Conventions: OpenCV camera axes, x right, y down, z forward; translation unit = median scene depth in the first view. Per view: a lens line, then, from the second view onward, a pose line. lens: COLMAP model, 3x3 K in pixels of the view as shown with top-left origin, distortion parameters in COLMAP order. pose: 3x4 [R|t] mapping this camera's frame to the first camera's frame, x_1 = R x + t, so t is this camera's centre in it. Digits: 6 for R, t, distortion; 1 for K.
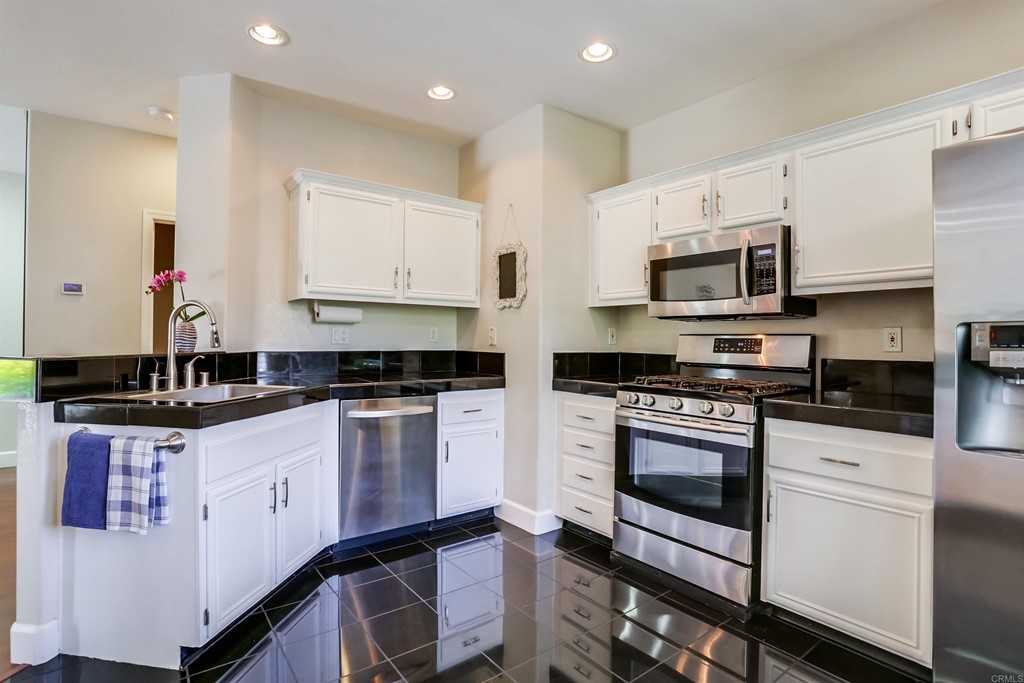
lens RADIAL K [[512.0, 0, 517.5], [0, 512.0, 337.1], [0, 0, 1]] dist [-0.040692, 0.005579]
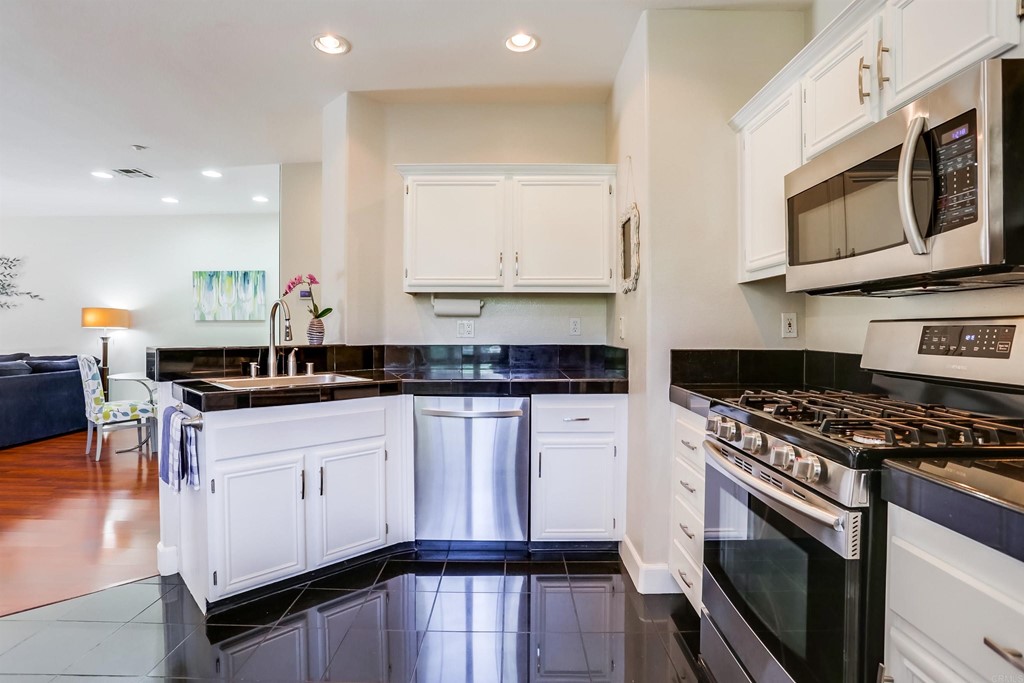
lens RADIAL K [[512.0, 0, 496.5], [0, 512.0, 334.8], [0, 0, 1]] dist [-0.040692, 0.005579]
pose [[0.777422, -0.003514, -0.628969, 0.371742], [0.009086, 0.999943, 0.005644, 0.004126], [0.628913, -0.010103, 0.777410, 0.327399]]
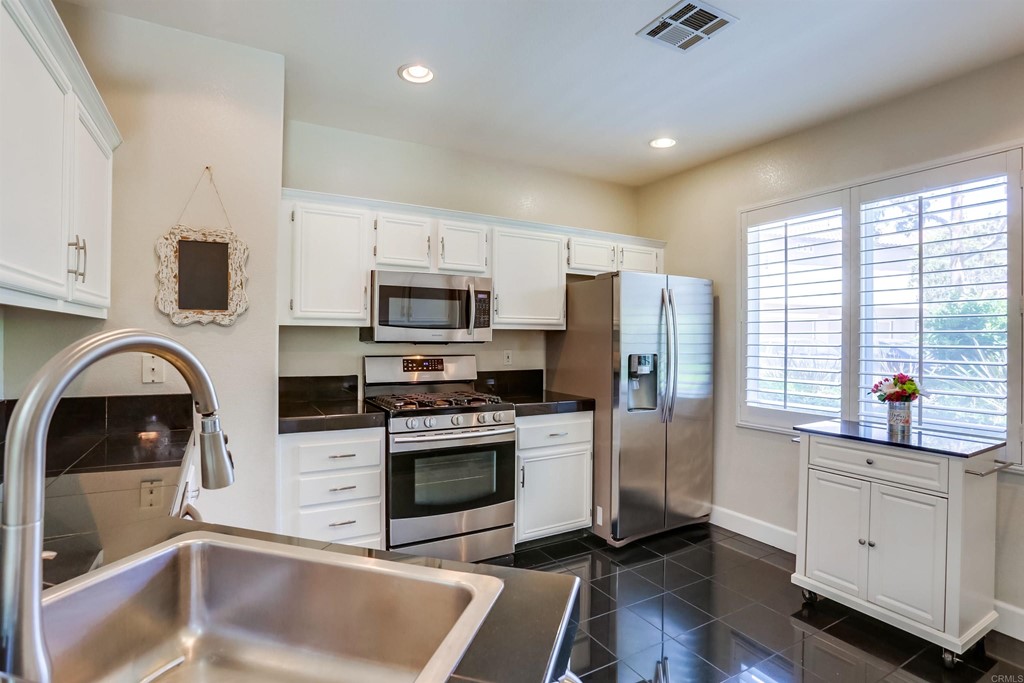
lens RADIAL K [[512.0, 0, 508.3], [0, 512.0, 342.0], [0, 0, 1]] dist [-0.040692, 0.005579]
pose [[0.155049, -0.014065, 0.987807, -0.702059], [-0.010972, 0.999812, 0.015959, -0.057316], [-0.987846, -0.013313, 0.154865, 0.599016]]
